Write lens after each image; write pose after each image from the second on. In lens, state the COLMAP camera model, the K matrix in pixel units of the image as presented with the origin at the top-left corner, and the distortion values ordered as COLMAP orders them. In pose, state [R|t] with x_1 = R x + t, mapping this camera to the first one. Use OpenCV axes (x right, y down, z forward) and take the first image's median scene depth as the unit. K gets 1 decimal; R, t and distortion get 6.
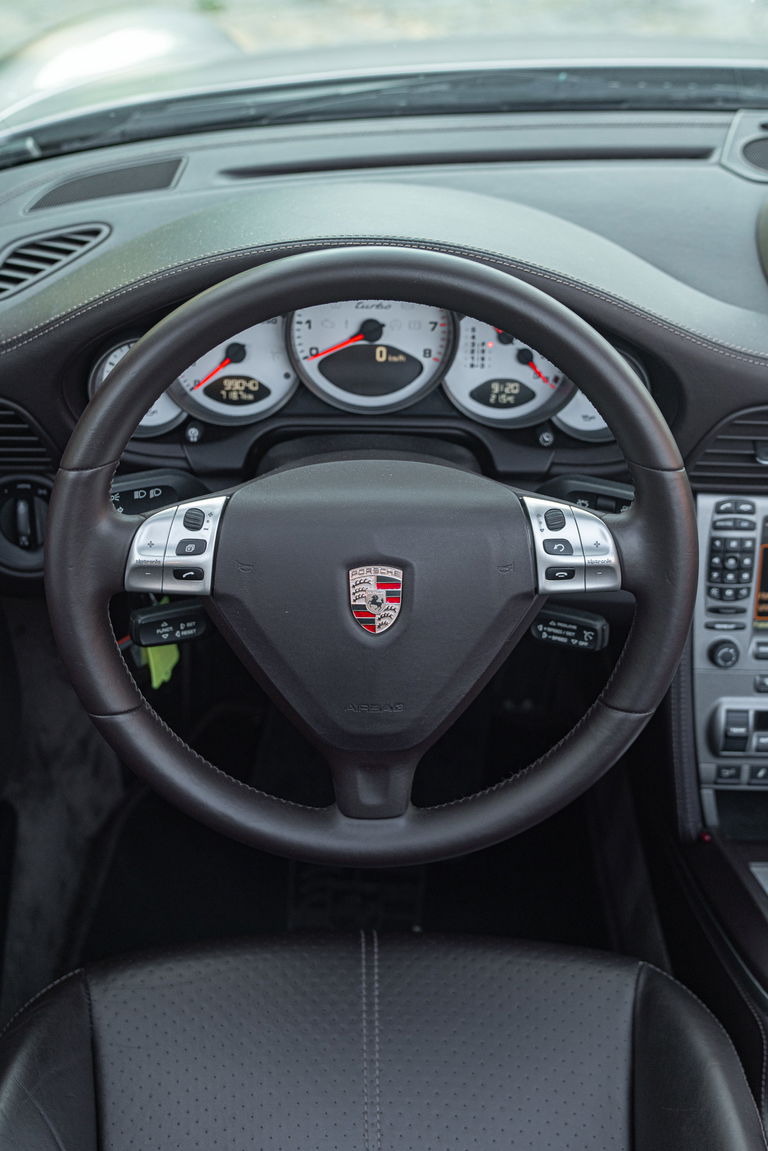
lens RADIAL K [[1367.4, 0, 388.3], [0, 1367.4, 571.8], [0, 0, 1]] dist [0.022746, 0.000000]
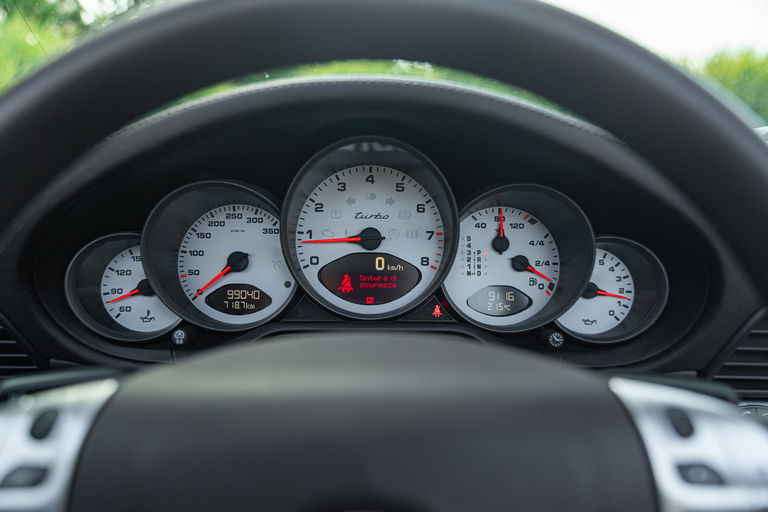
lens RADIAL K [[538.1, 0, 378.7], [0, 538.1, 253.1], [0, 0, 1]] dist [-0.016790, 0.012702]
pose [[0.999873, -0.010996, -0.011551, -0.001533], [0.006046, 0.931567, -0.363520, -0.018753], [0.014758, 0.363404, 0.931515, 0.620749]]
